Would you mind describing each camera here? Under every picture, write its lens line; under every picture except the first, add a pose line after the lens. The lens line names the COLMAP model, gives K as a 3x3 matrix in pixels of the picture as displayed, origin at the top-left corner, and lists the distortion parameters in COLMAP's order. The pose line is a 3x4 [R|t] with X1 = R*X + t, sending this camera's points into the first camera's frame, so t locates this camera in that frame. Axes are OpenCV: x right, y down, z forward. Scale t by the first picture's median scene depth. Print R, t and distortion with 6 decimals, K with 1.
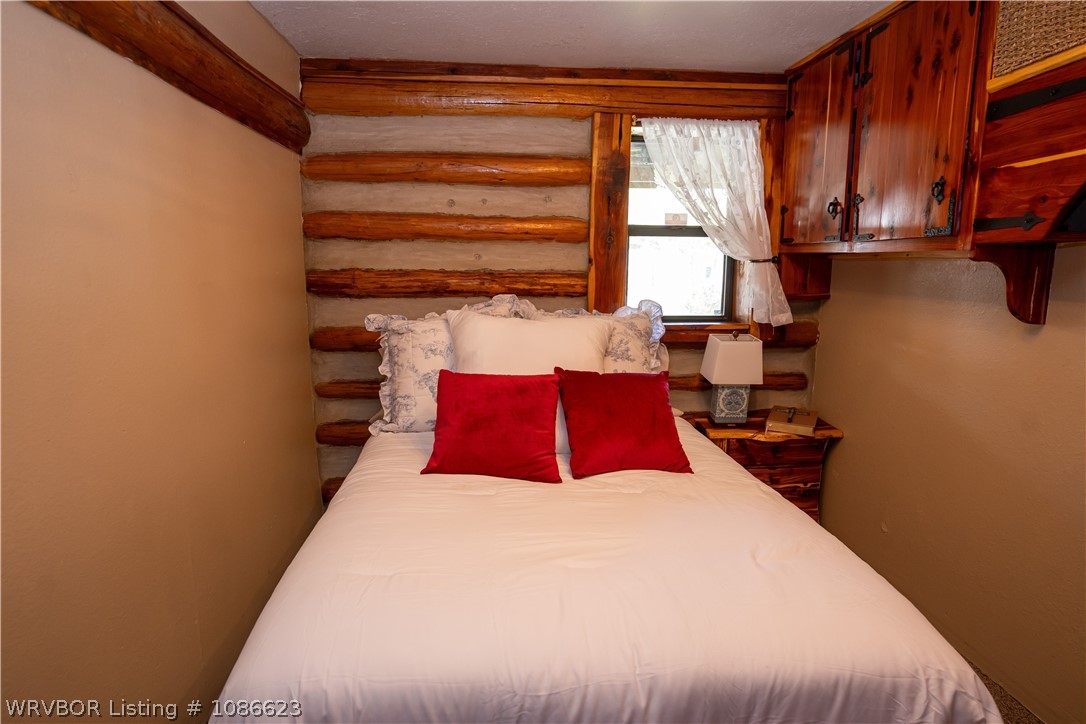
lens RADIAL K [[623.9, 0, 542.0], [0, 623.9, 361.8], [0, 0, 1]] dist [-0.021801, 0.000449]
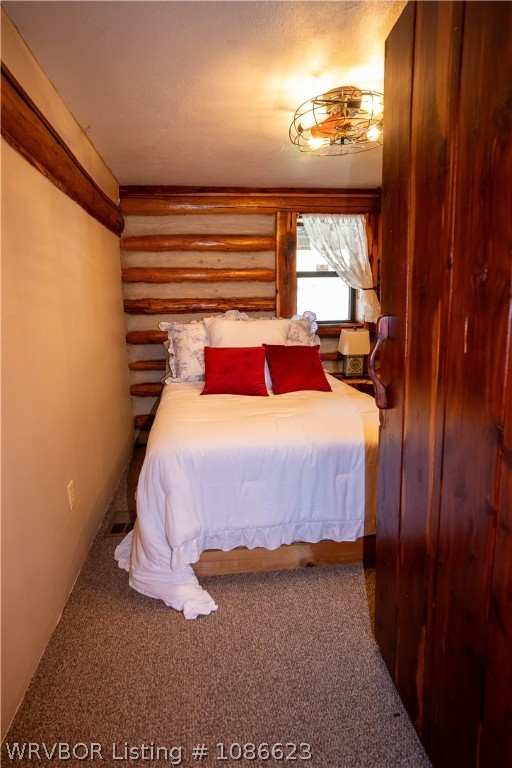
lens RADIAL K [[441.2, 0, 255.8], [0, 441.2, 381.8], [0, 0, 1]] dist [-0.021801, 0.000449]
pose [[0.998527, -0.033220, 0.042909, -0.052198], [0.032303, 0.999238, 0.021892, 0.079467], [-0.043603, -0.020474, 0.998839, -0.326506]]
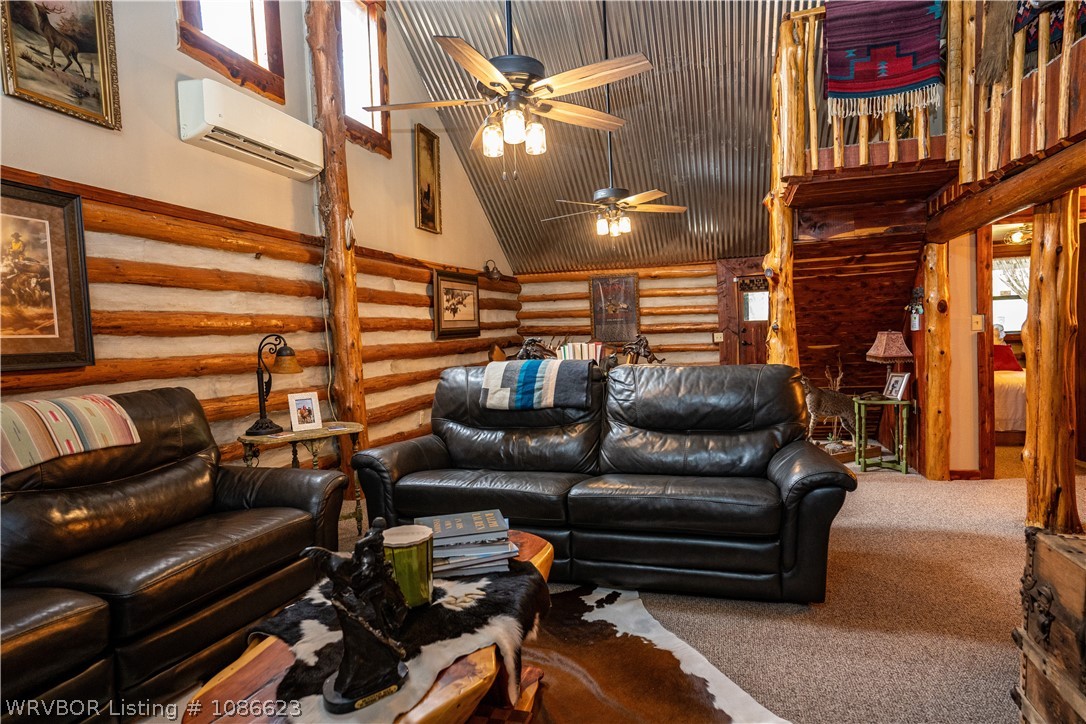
lens RADIAL K [[623.9, 0, 541.1], [0, 623.9, 360.7], [0, 0, 1]] dist [-0.021801, 0.000449]
pose [[0.928884, -0.021286, -0.369758, -0.684570], [-0.016776, 0.994904, -0.099417, 0.358667], [0.369991, 0.098550, 0.923794, -2.189582]]
